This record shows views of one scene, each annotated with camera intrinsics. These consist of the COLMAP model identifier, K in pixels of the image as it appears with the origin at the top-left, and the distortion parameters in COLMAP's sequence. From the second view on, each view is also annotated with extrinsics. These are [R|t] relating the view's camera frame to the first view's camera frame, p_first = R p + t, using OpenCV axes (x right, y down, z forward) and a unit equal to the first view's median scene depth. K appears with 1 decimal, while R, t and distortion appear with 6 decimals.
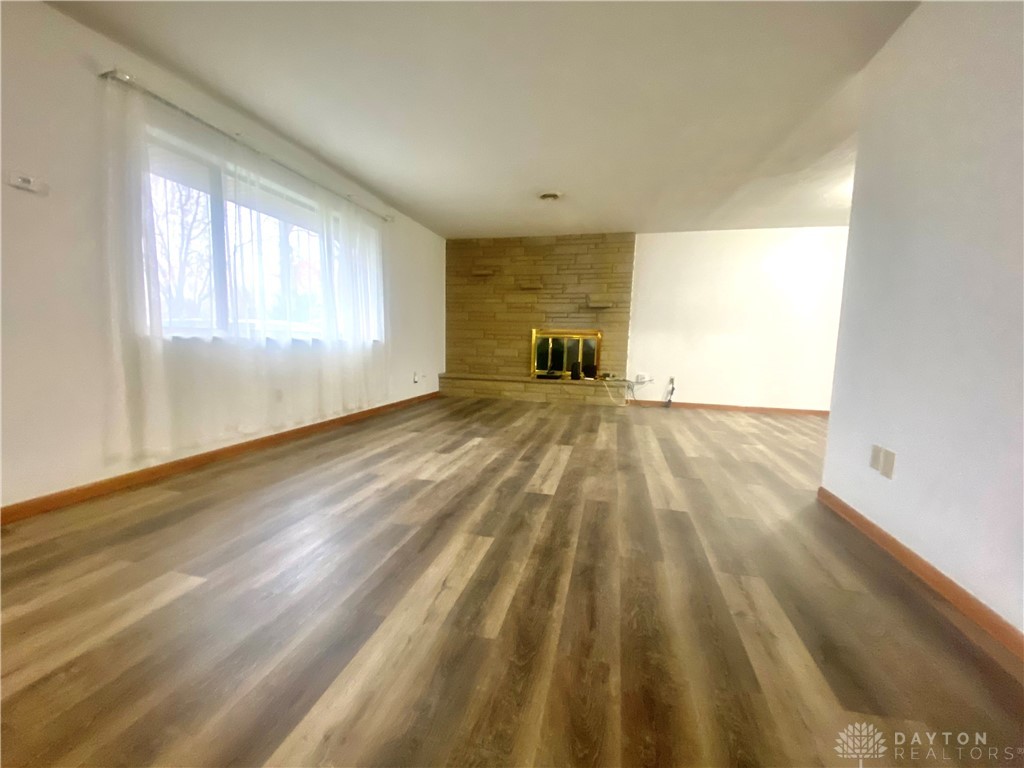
lens RADIAL K [[411.7, 0, 508.2], [0, 411.7, 385.5], [0, 0, 1]] dist [-0.000989, -0.000182]
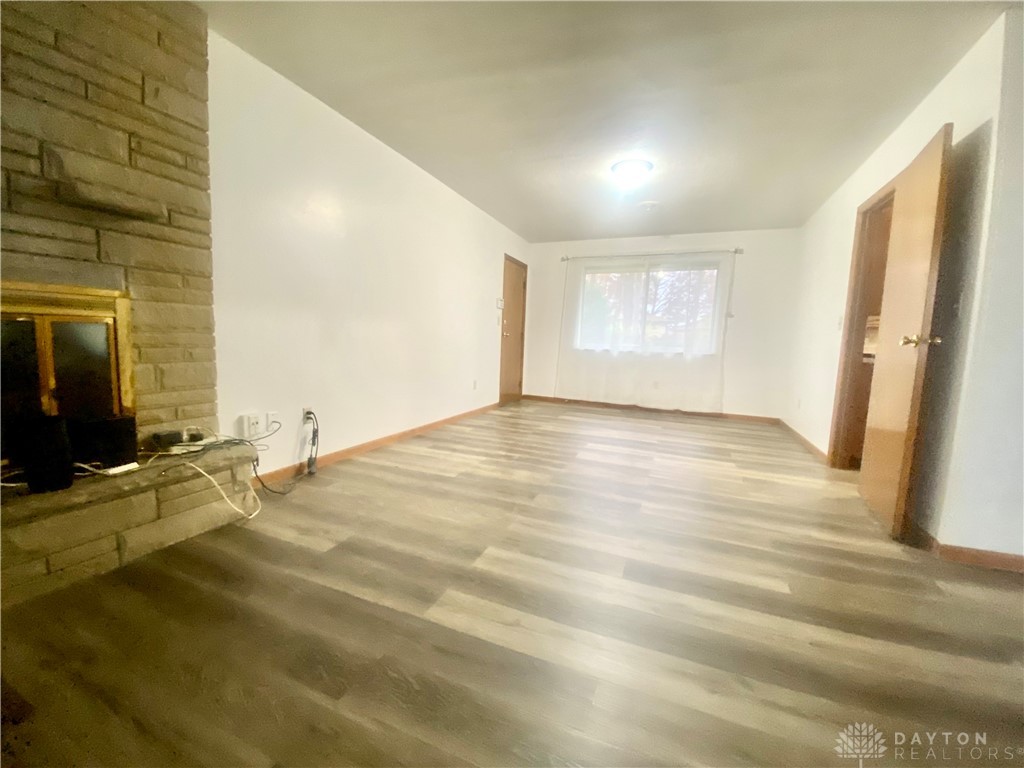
lens RADIAL K [[434.3, 0, 512.0], [0, 434.3, 384.0], [0, 0, 1]] dist [-0.002871, -0.000647]
pose [[0.150145, -0.124193, 0.980833, -0.043049], [0.074134, 0.990700, 0.114094, -0.085478], [-0.985881, 0.055583, 0.157955, 0.690362]]
